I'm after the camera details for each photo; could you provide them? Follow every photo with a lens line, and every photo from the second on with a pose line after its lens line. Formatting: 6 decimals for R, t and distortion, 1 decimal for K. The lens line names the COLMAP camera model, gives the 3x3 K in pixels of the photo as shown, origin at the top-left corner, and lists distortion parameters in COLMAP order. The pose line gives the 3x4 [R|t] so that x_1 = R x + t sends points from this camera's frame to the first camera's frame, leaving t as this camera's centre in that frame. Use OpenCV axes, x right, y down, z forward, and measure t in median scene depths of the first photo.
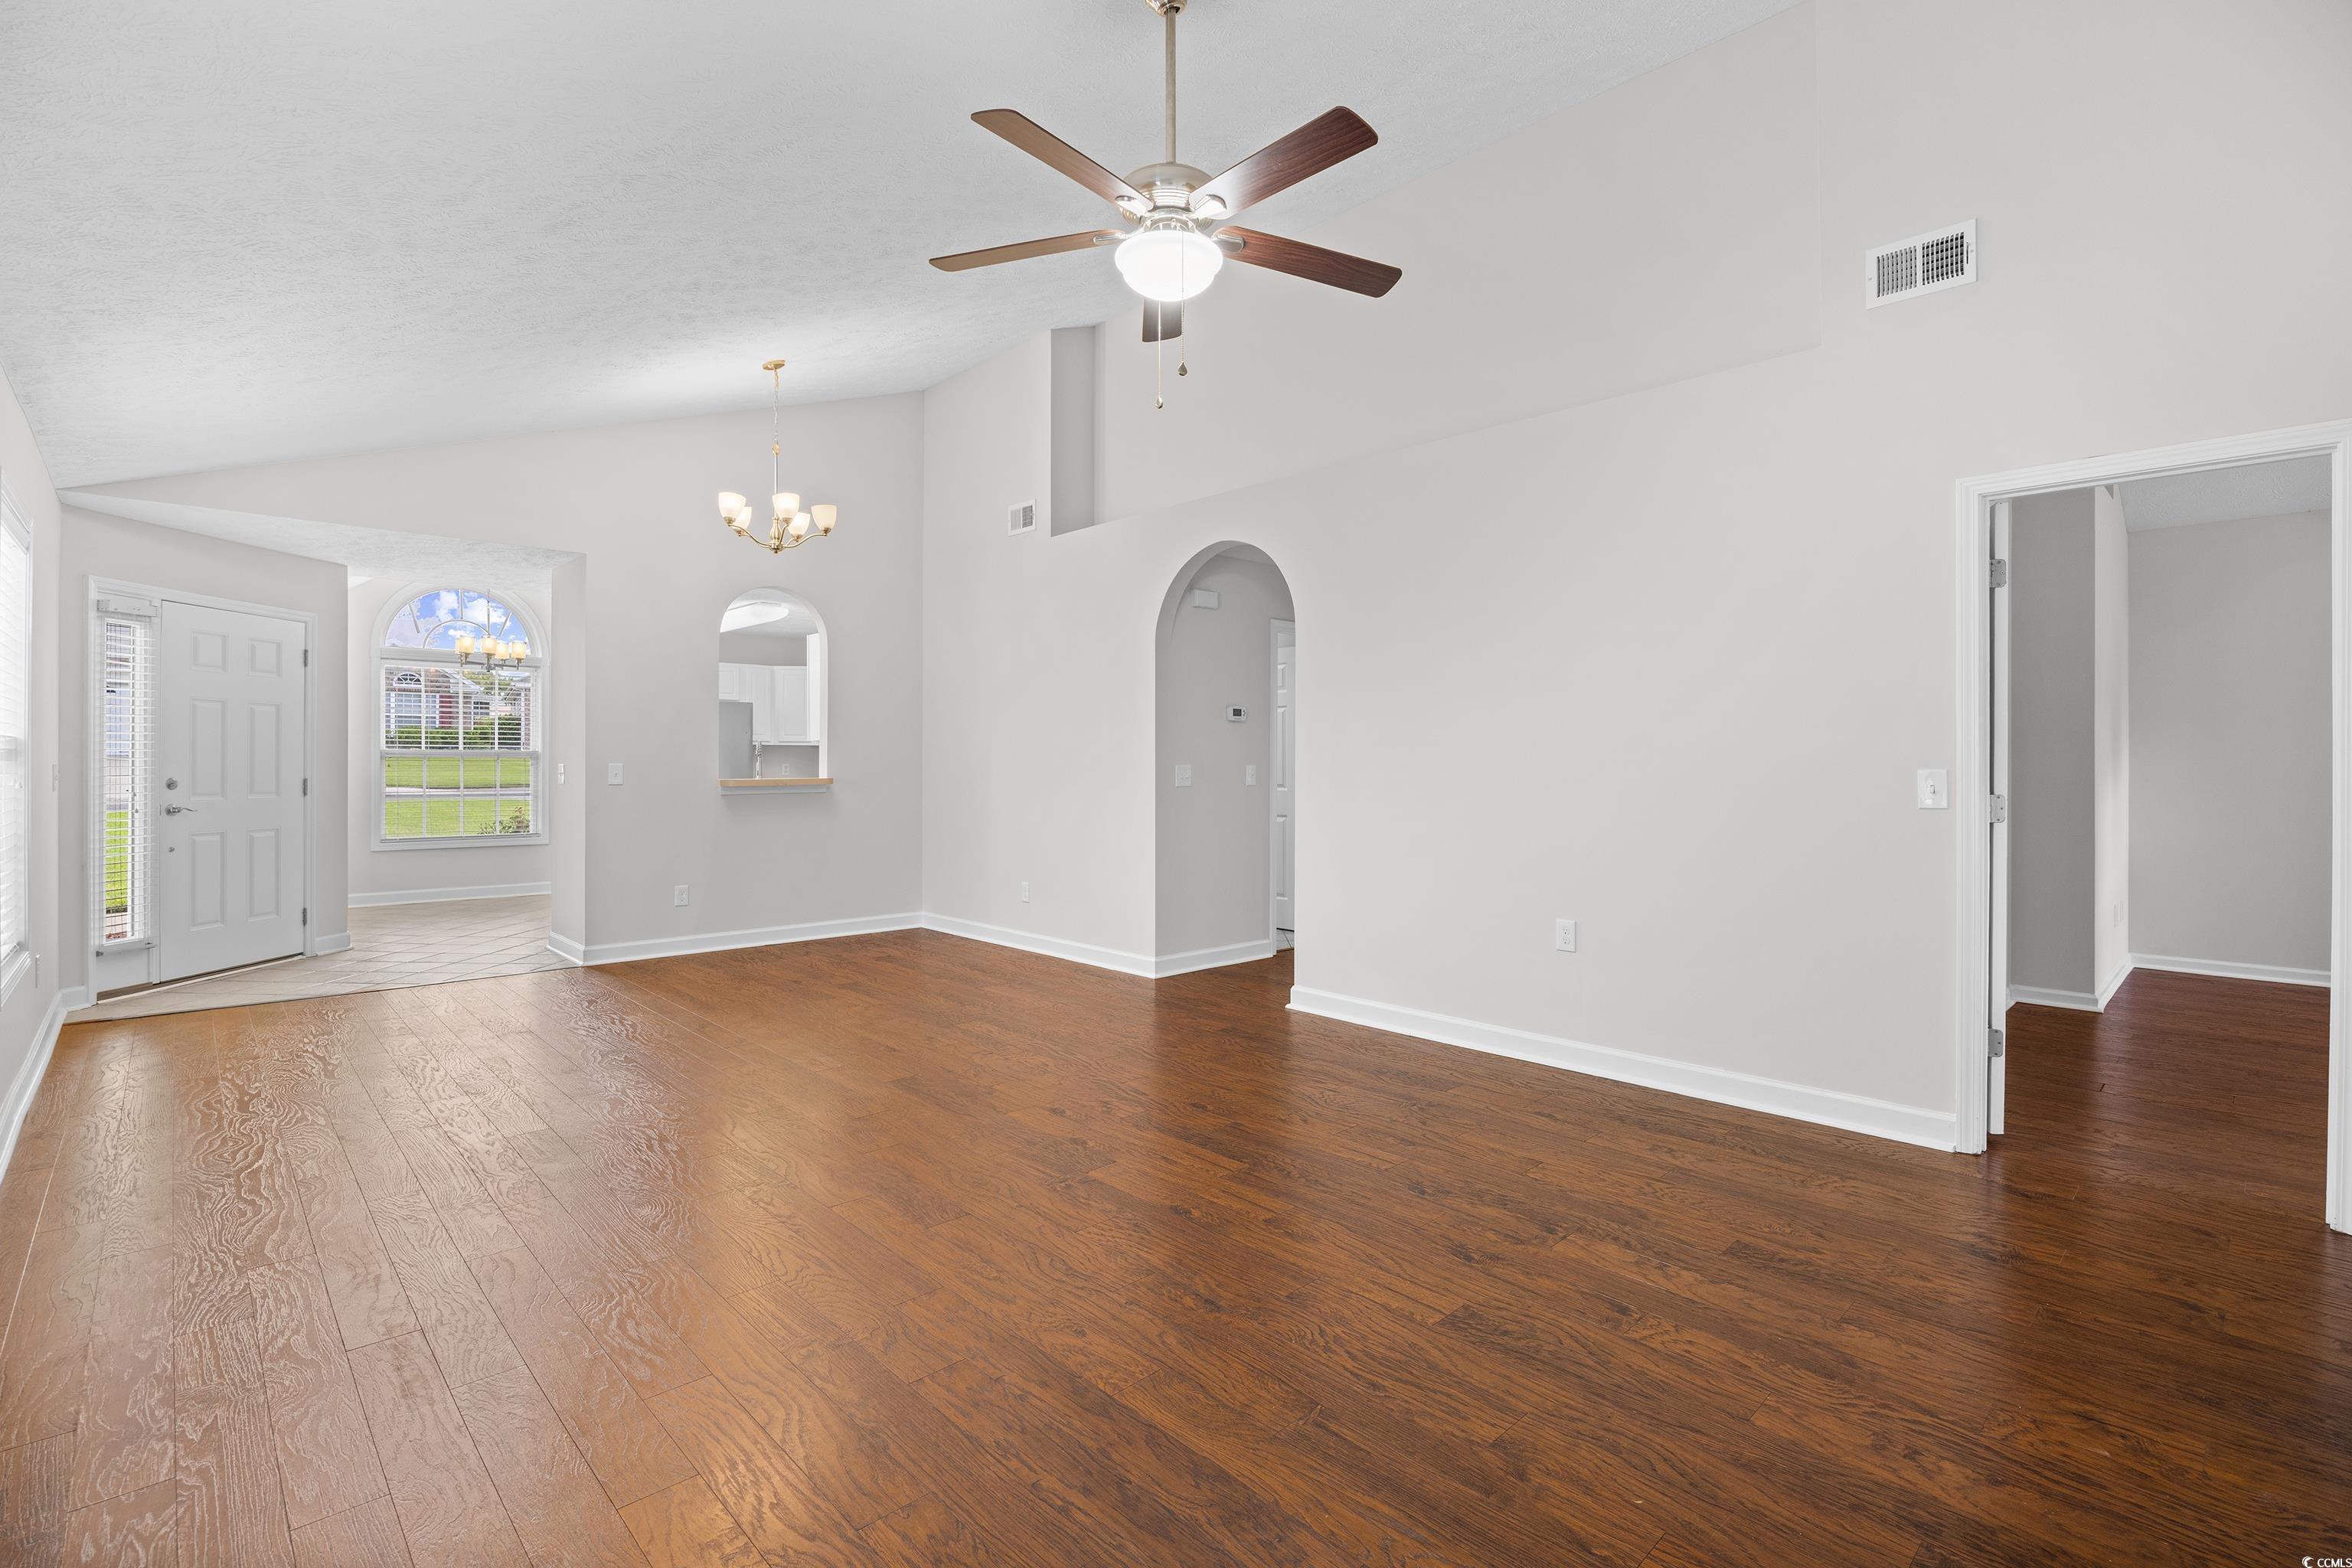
lens RADIAL K [[1079.6, 0, 1174.9], [0, 1079.6, 764.4], [0, 0, 1]] dist [-0.017003, 0.002835]
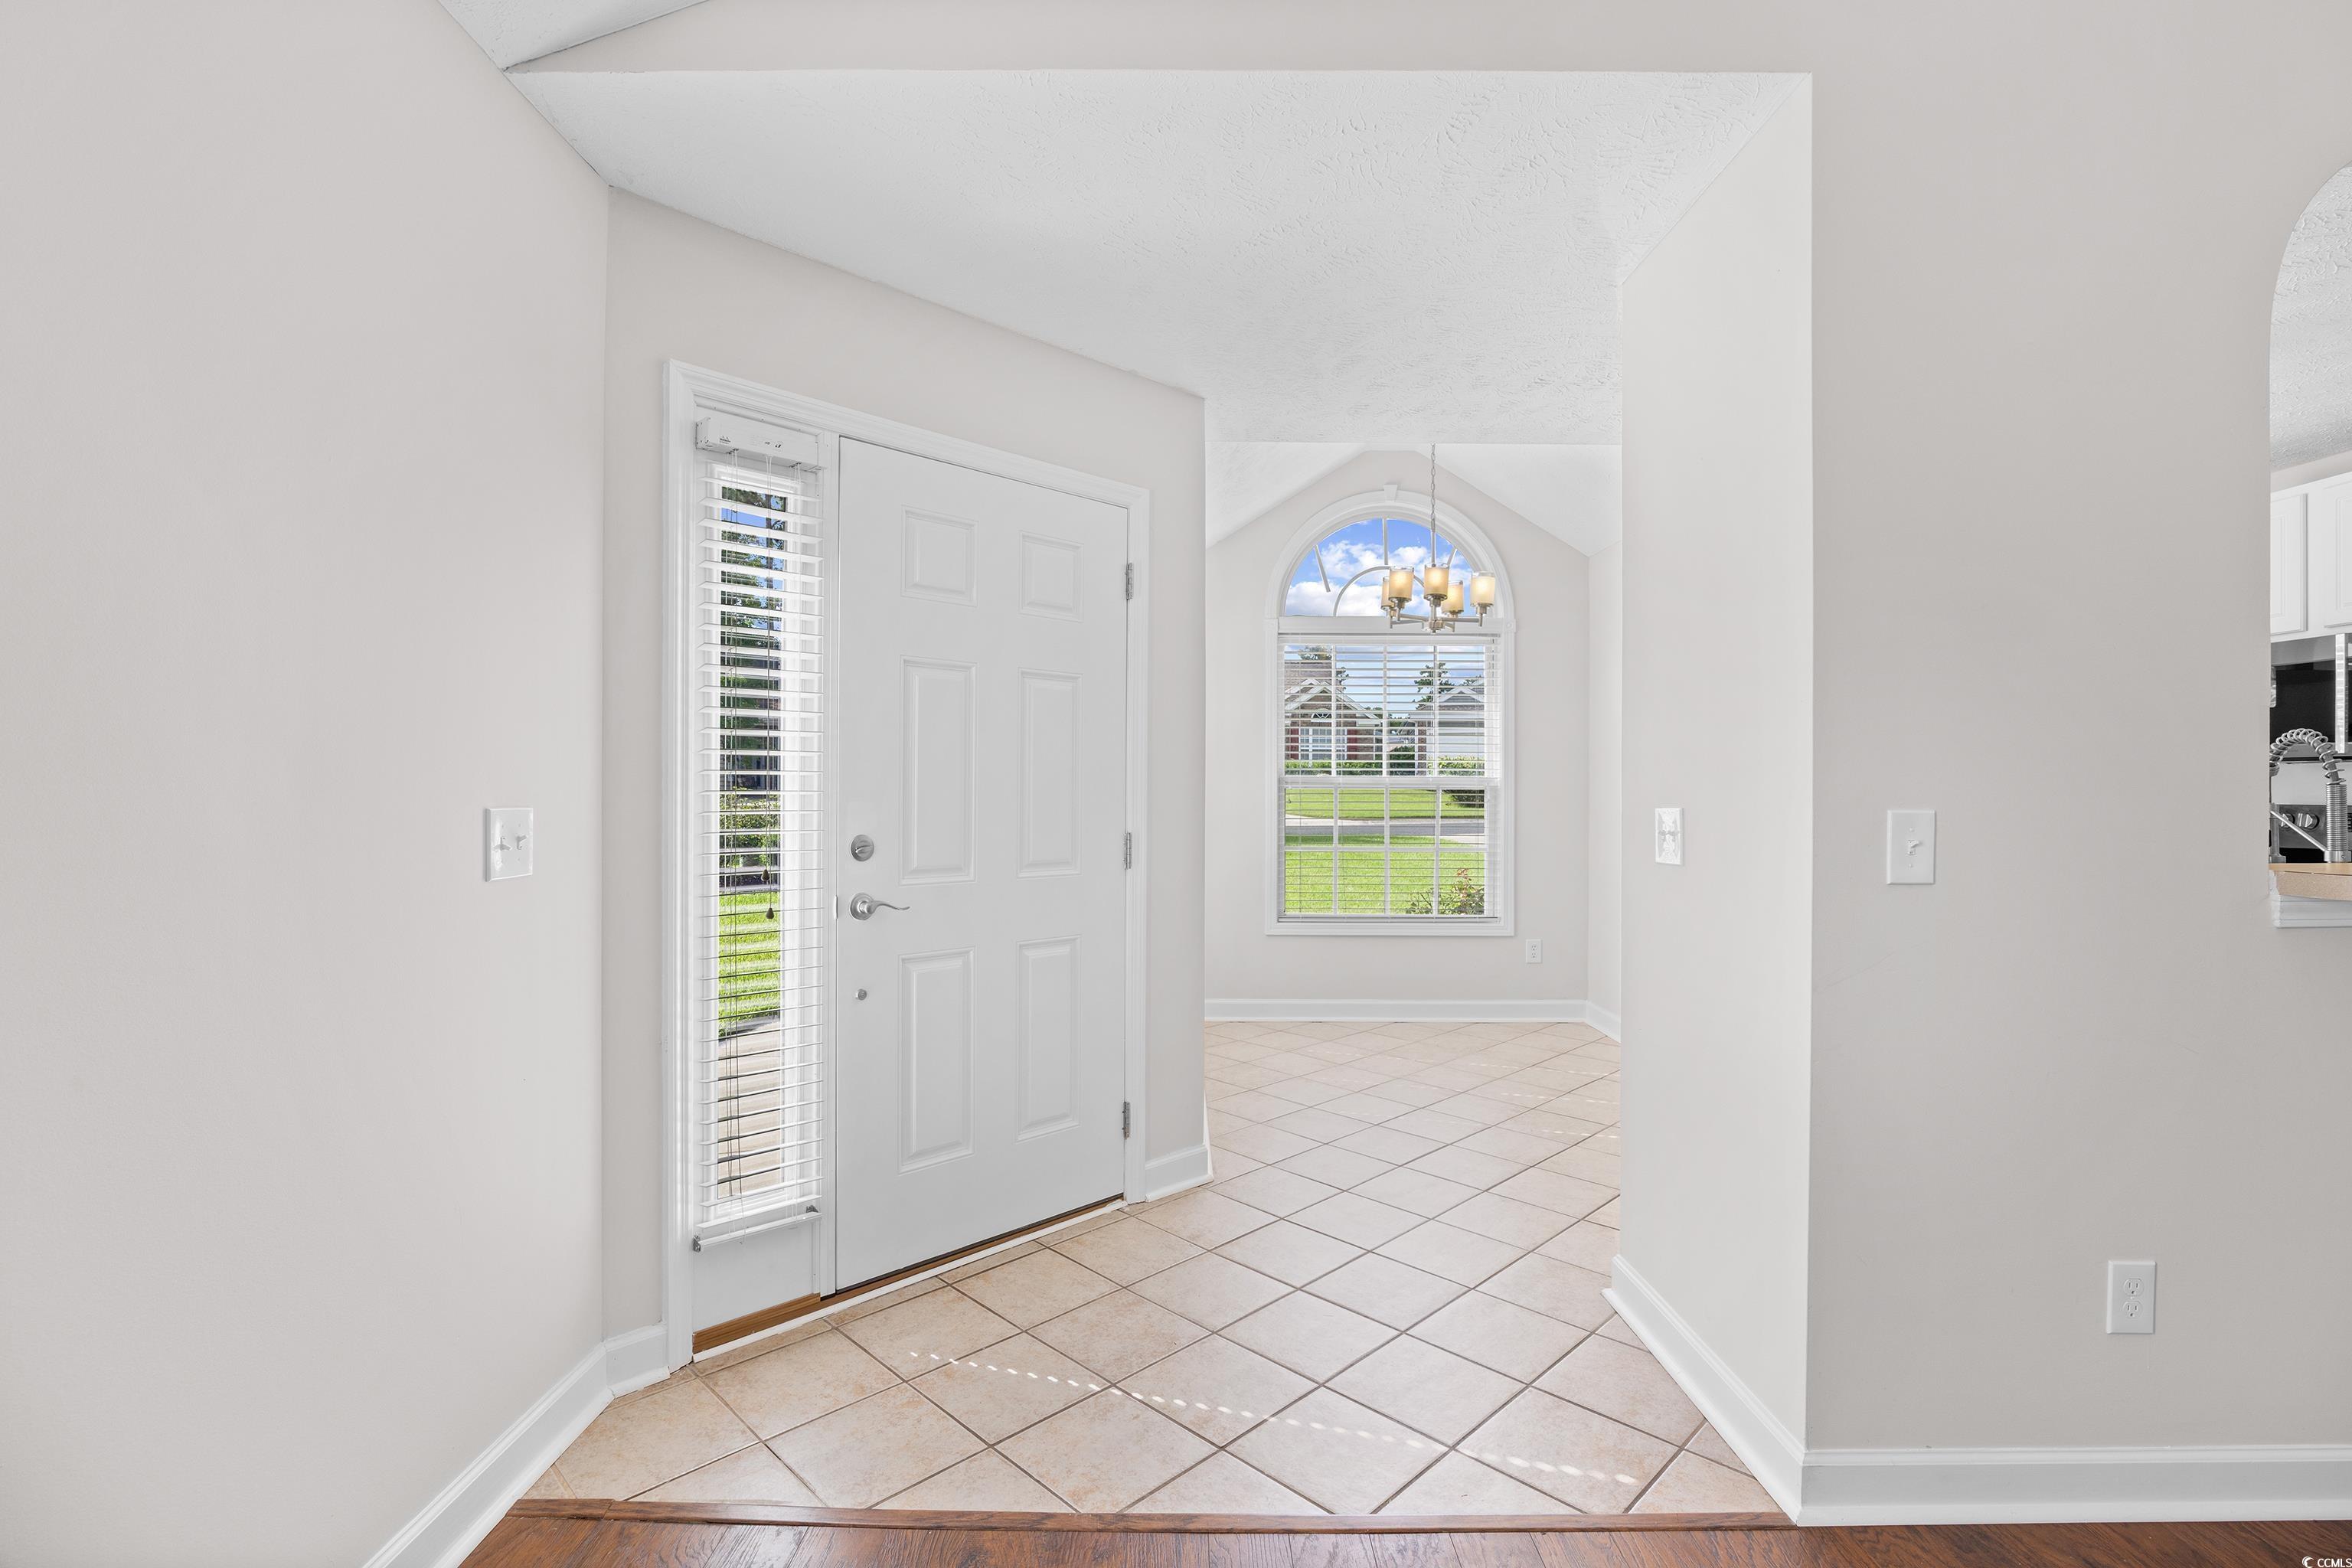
lens RADIAL K [[1079.6, 0, 1169.7], [0, 1079.6, 791.1], [0, 0, 1]] dist [-0.017003, 0.002835]
pose [[0.722900, -0.000775, -0.690952, -0.522208], [-0.002340, 0.999991, -0.003569, -0.004110], [0.690948, 0.004197, 0.722892, 0.744174]]
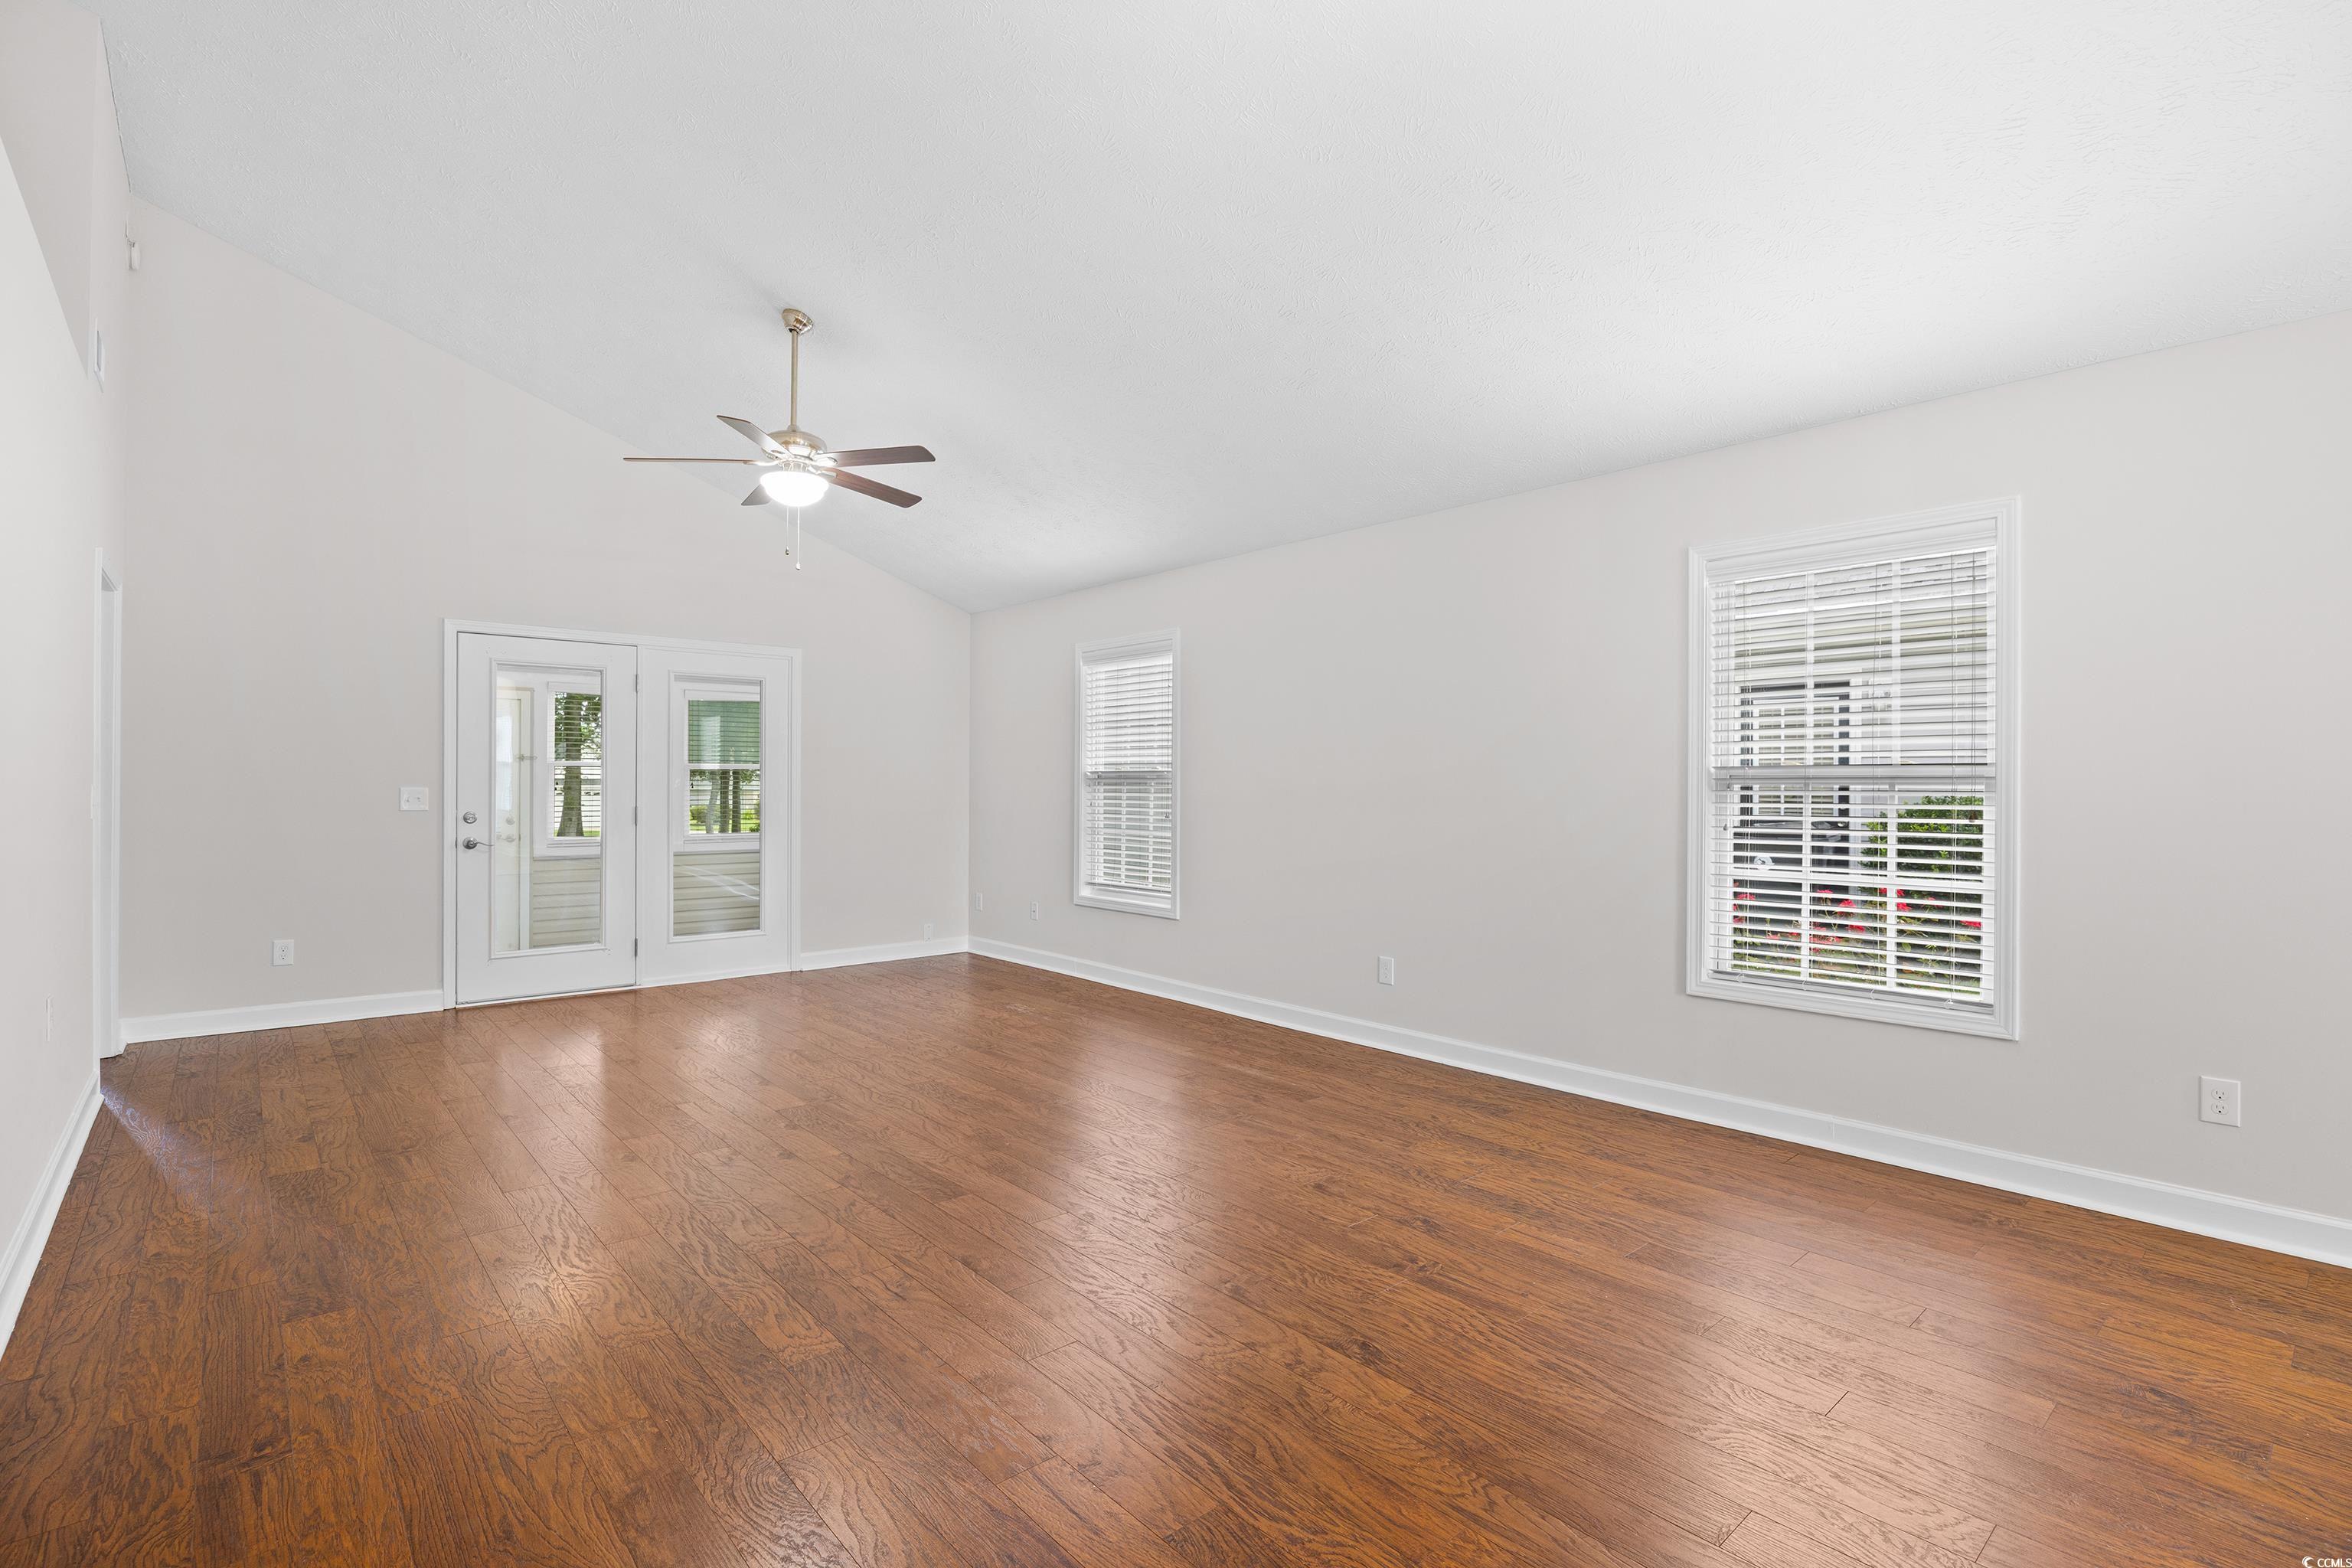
lens RADIAL K [[1079.6, 0, 1170.5], [0, 1079.6, 794.2], [0, 0, 1]] dist [-0.017003, 0.002835]
pose [[-0.999166, -0.007971, 0.040040, -0.312250], [-0.007550, 0.999914, 0.010678, -0.003452], [-0.040122, 0.010367, -0.999141, 1.253021]]
